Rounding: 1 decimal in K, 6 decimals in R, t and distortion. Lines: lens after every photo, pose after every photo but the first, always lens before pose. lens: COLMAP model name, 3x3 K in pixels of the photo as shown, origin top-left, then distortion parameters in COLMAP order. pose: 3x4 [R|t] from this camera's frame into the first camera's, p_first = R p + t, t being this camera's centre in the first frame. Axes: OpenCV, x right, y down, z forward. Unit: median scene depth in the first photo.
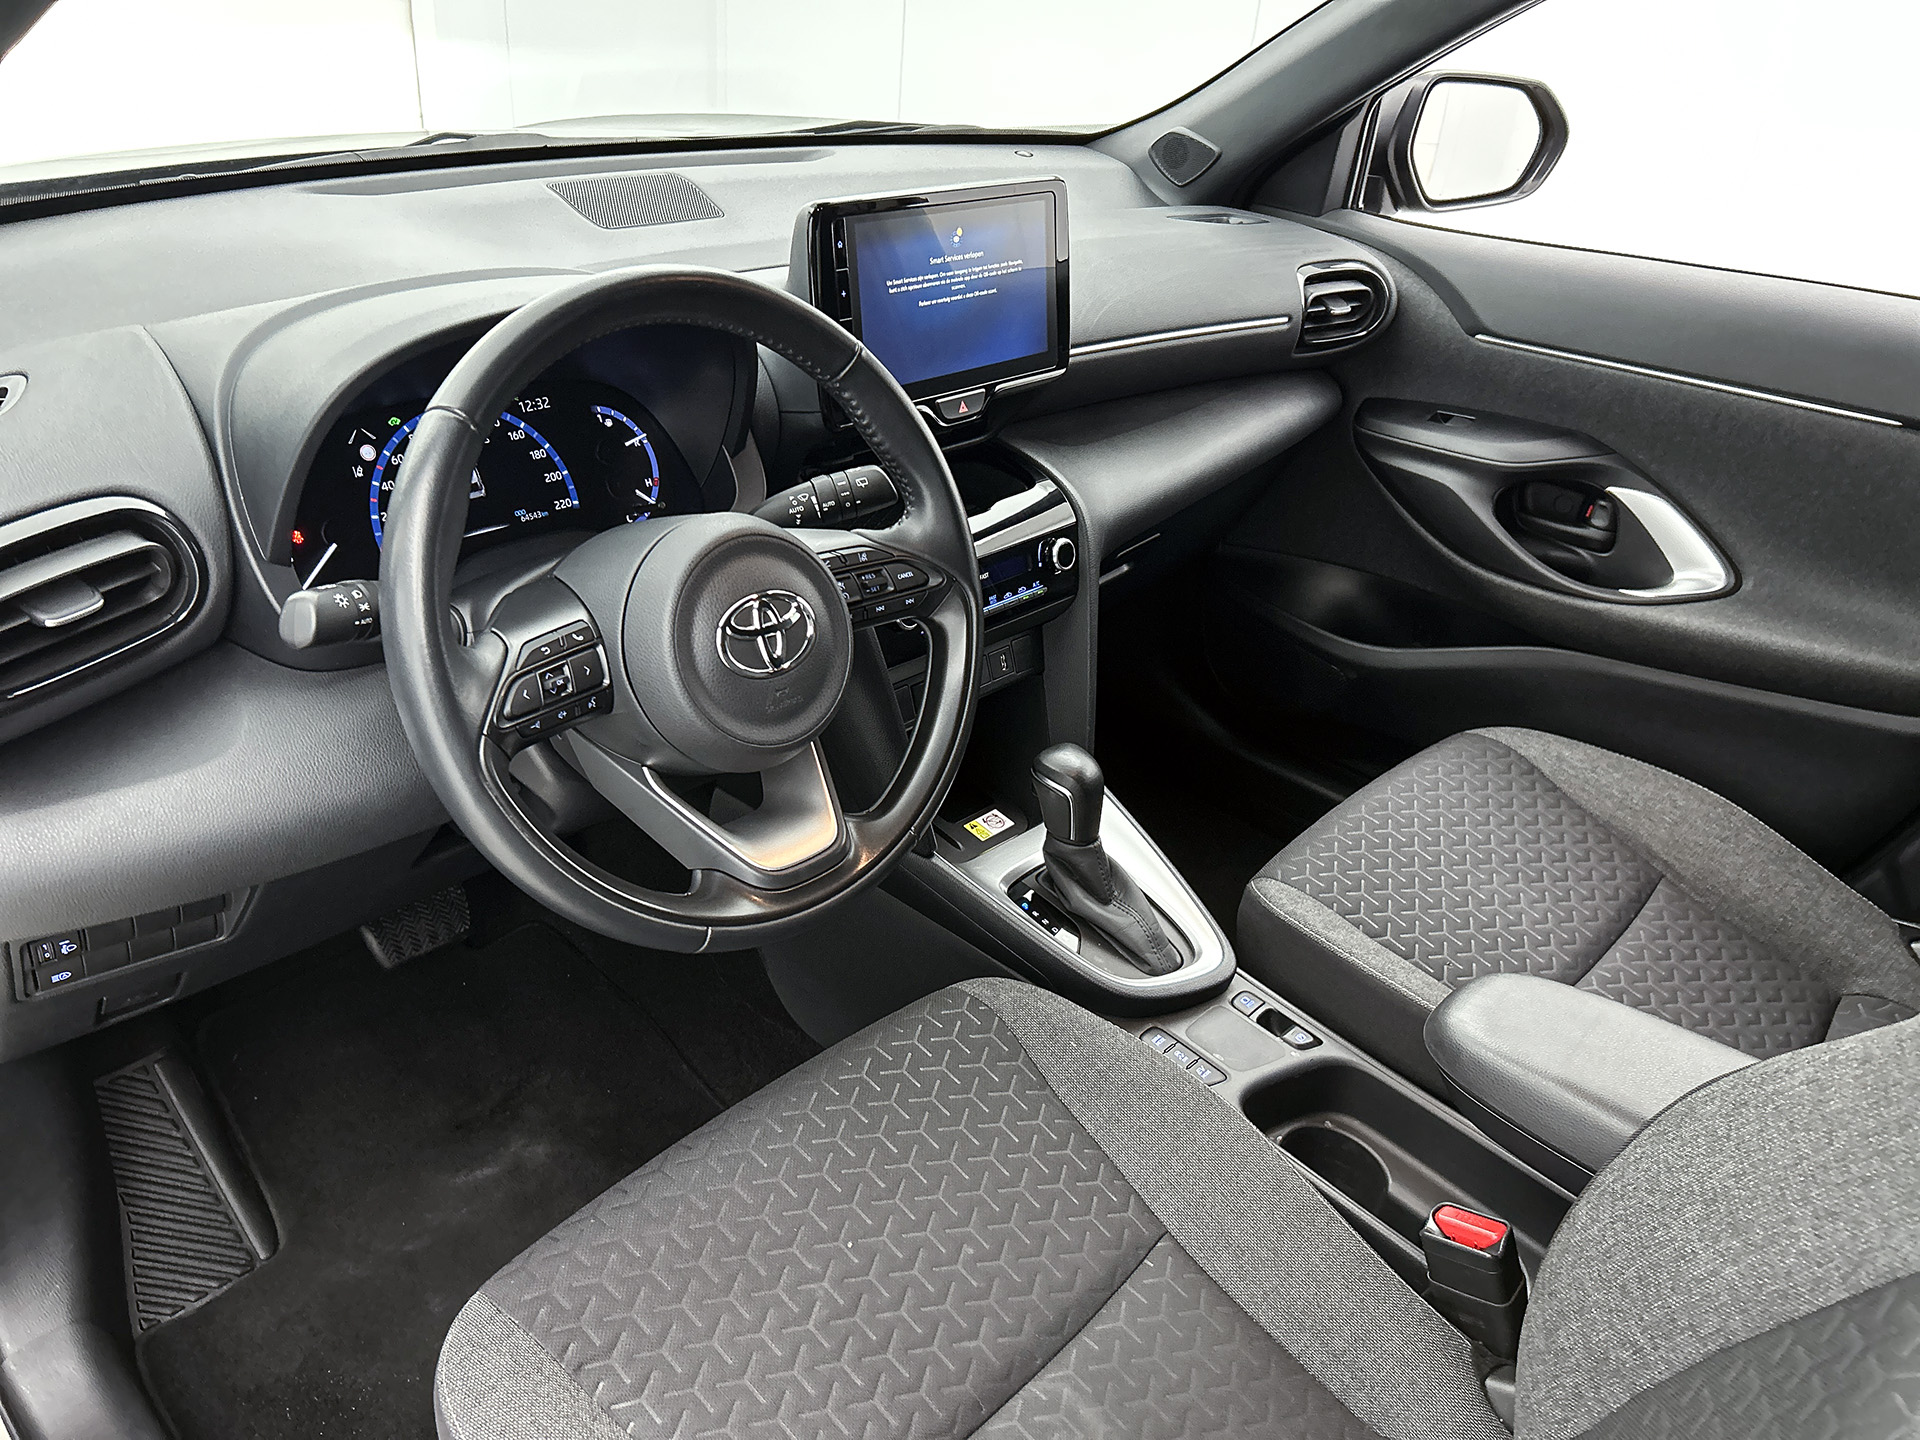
lens RADIAL K [[1474.1, 0, 990.6], [0, 1474.1, 710.0], [0, 0, 1]] dist [0.051633, -0.070267]
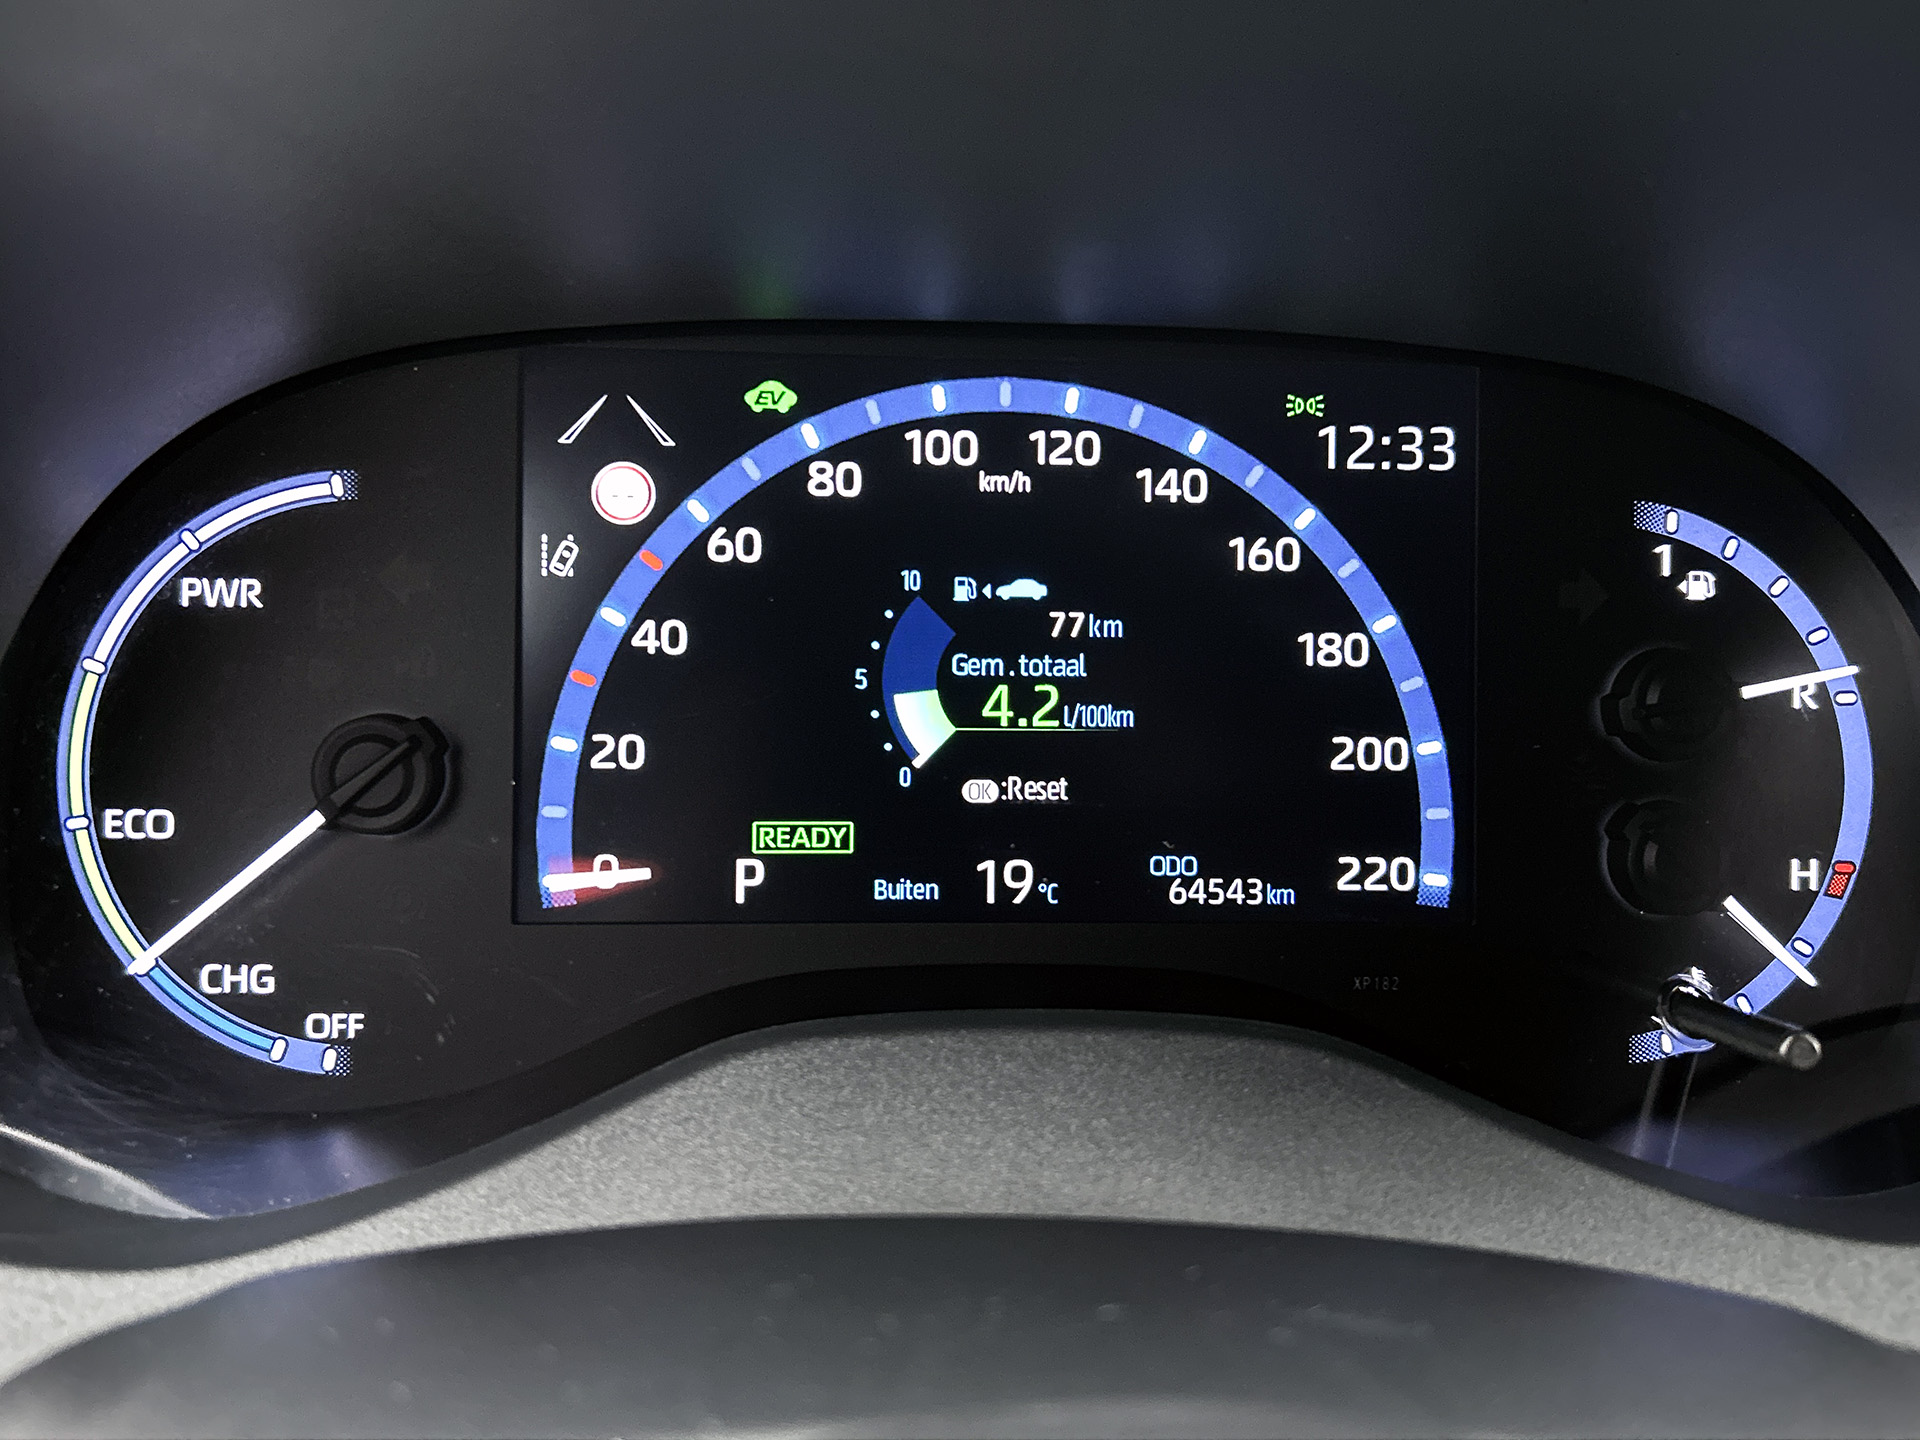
lens RADIAL K [[1808.8, 0, 1019.6], [0, 1808.8, 714.0], [0, 0, 1]] dist [0.040915, -0.028650]
pose [[0.712909, 0.229372, -0.662683, -0.140265], [-0.318941, 0.947654, -0.015106, -0.136153], [0.624530, 0.222126, 0.748747, 0.721316]]
